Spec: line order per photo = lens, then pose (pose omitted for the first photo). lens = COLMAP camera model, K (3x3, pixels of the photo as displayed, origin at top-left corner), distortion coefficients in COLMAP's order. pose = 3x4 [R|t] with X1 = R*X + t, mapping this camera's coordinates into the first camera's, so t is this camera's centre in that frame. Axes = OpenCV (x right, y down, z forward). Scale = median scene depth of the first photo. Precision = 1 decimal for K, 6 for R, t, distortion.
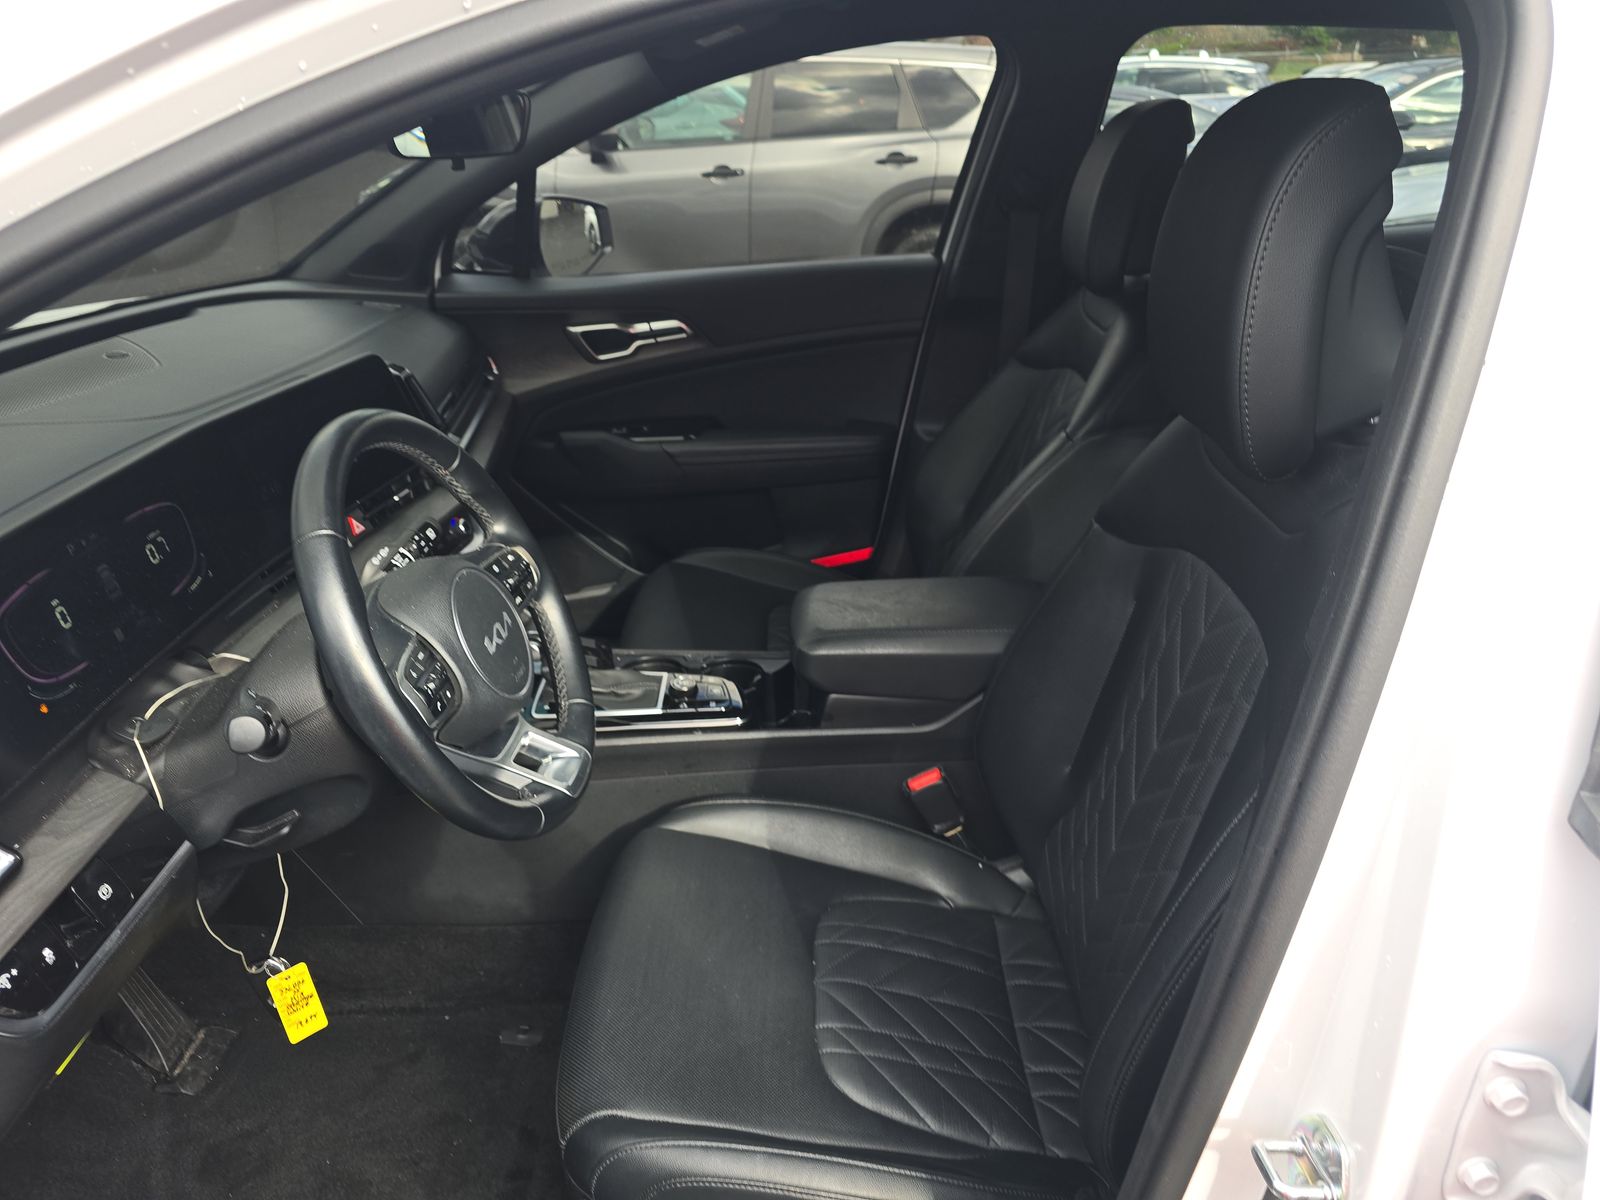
lens RADIAL K [[1063.7, 0, 800.0], [0, 1063.7, 600.0], [0, 0, 1]] dist [0.025342, -0.002426]
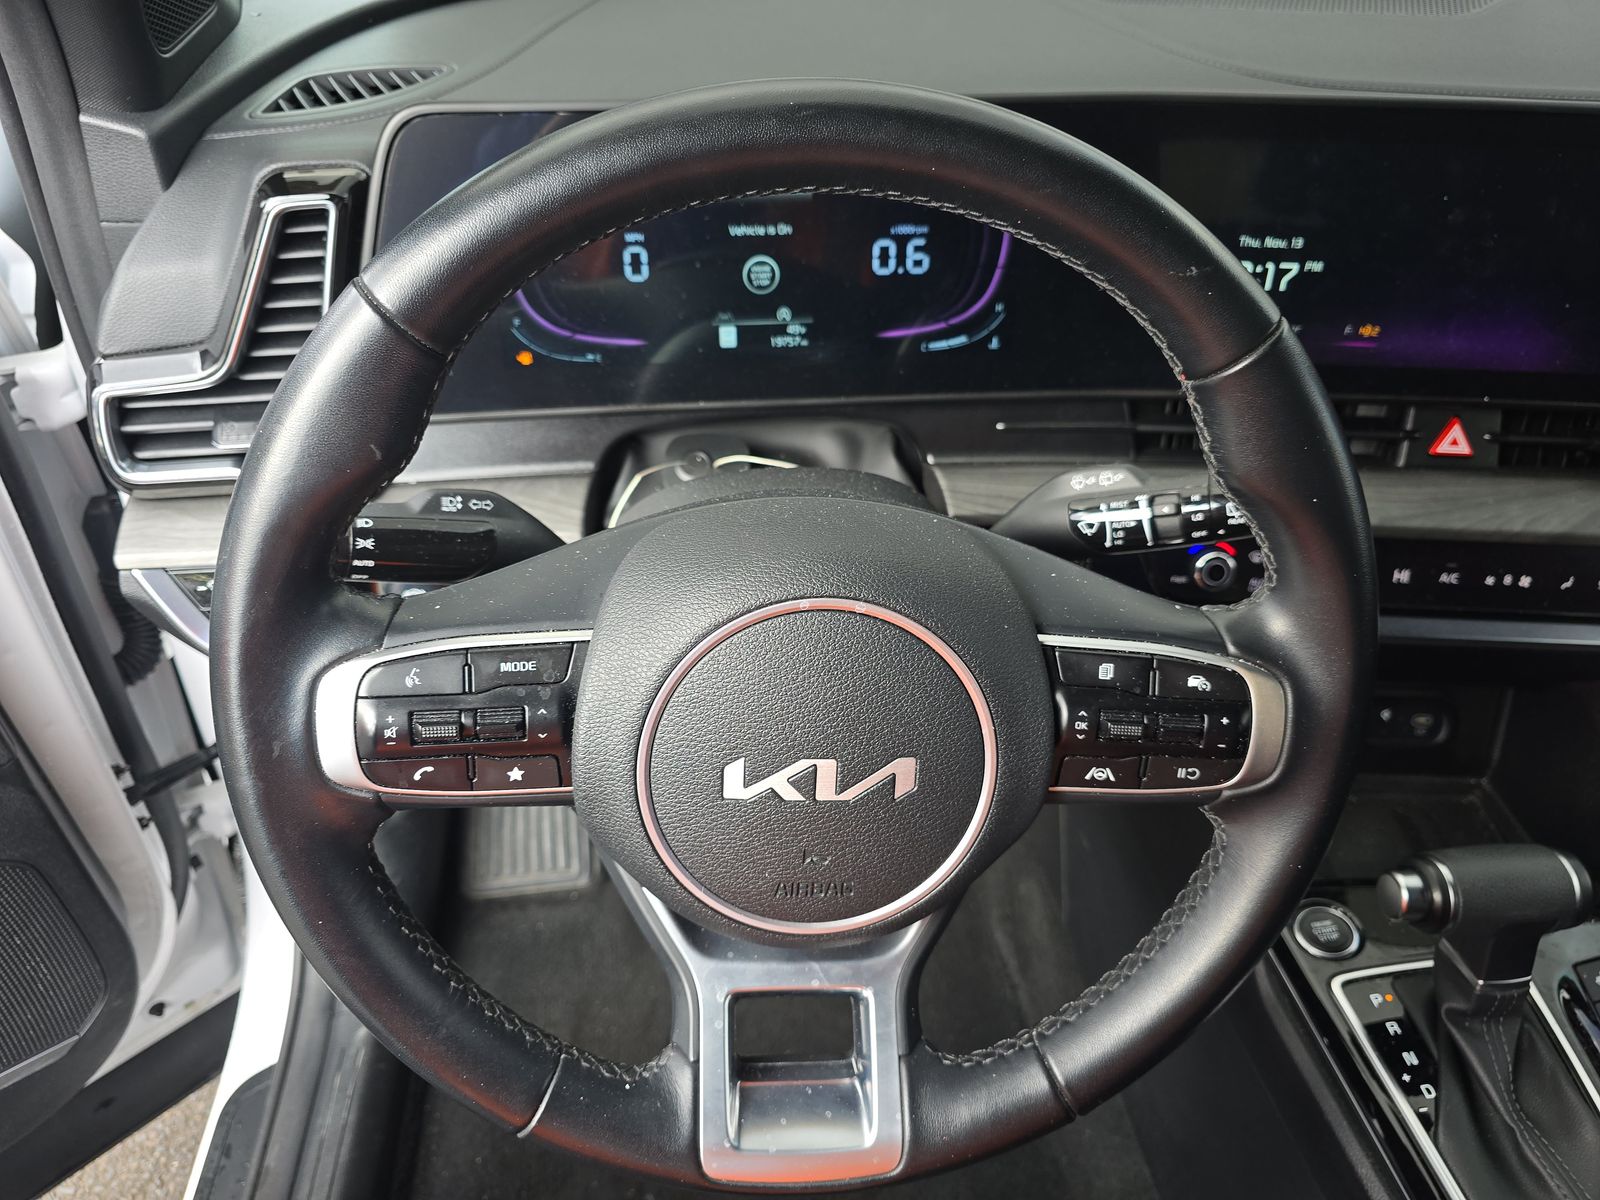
lens RADIAL K [[1063.7, 0, 800.0], [0, 1063.7, 600.0], [0, 0, 1]] dist [0.025342, -0.002426]
pose [[0.087081, 0.627024, -0.774118, -0.032976], [-0.433386, 0.723527, 0.537295, -0.202807], [0.896992, 0.288704, 0.334748, 0.816911]]
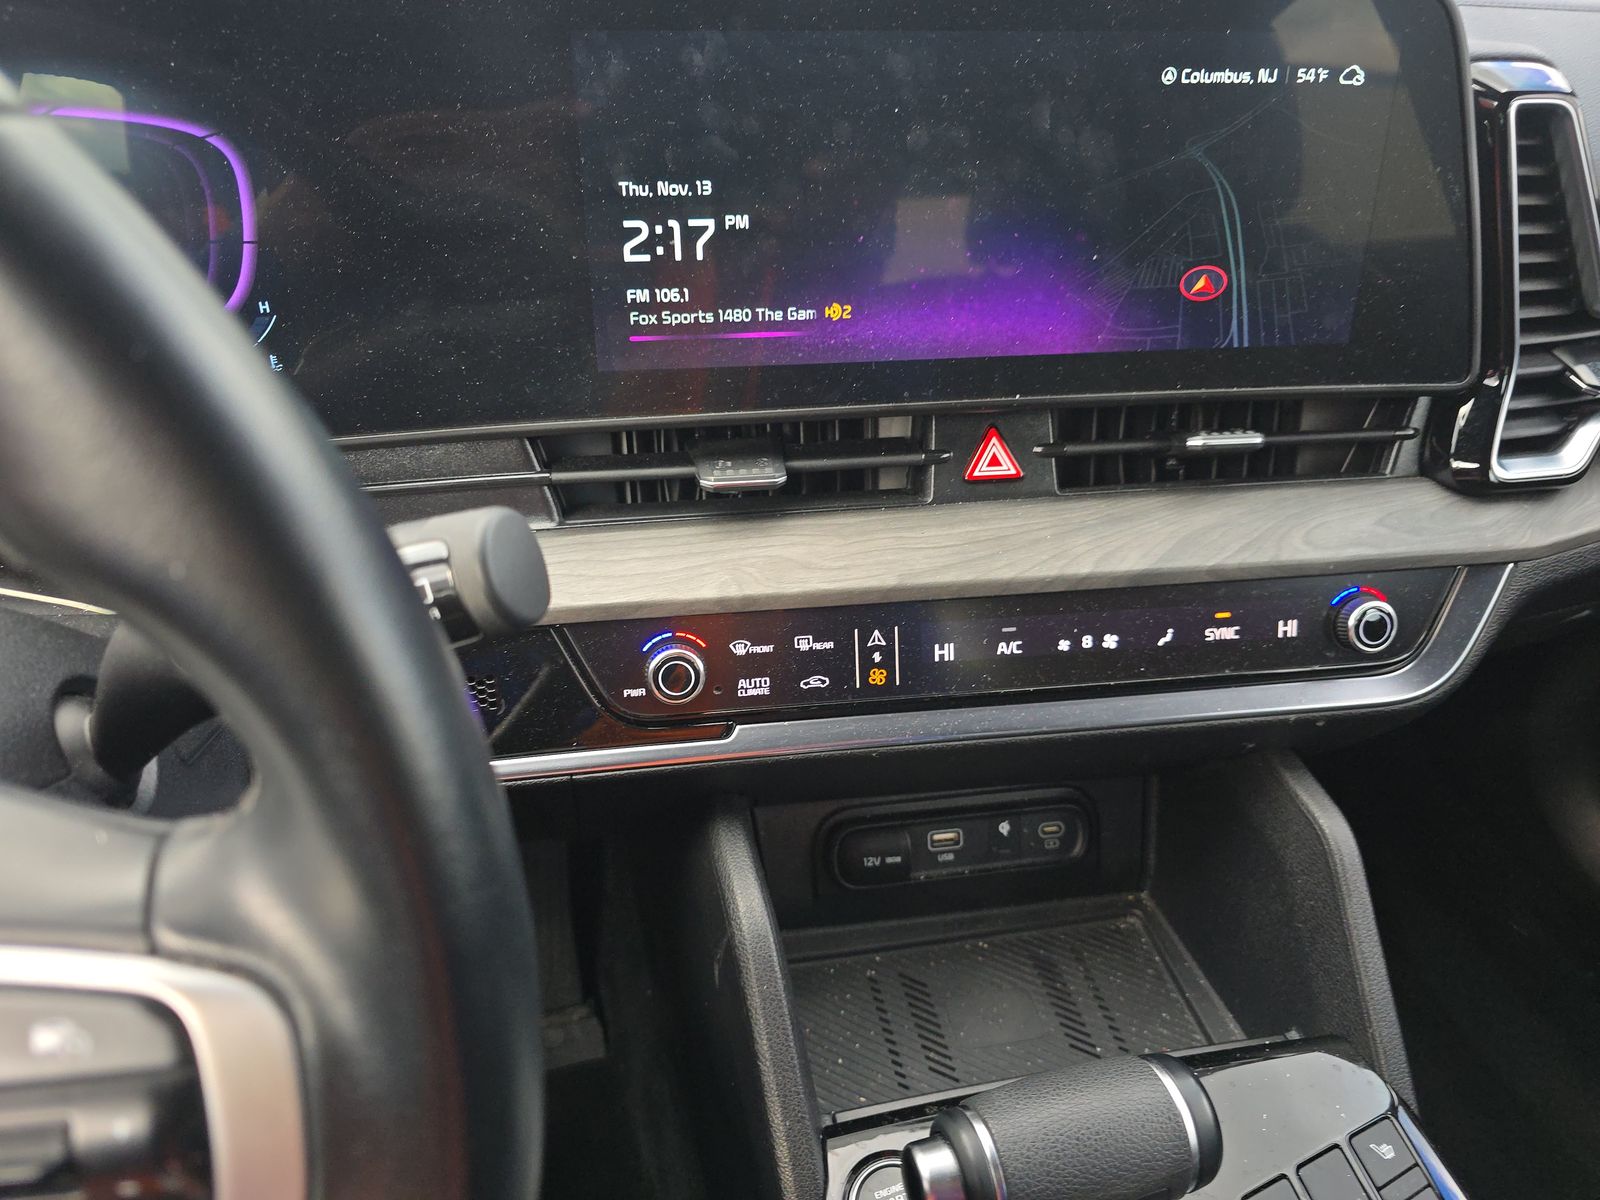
lens RADIAL K [[1040.0, 0, 797.0], [0, 1040.0, 618.6], [0, 0, 1]] dist [0.041585, -0.000605]
pose [[0.258472, 0.558619, -0.788122, -0.187546], [-0.410964, 0.801923, 0.433622, -0.201109], [0.874243, 0.211810, 0.436847, 1.105562]]
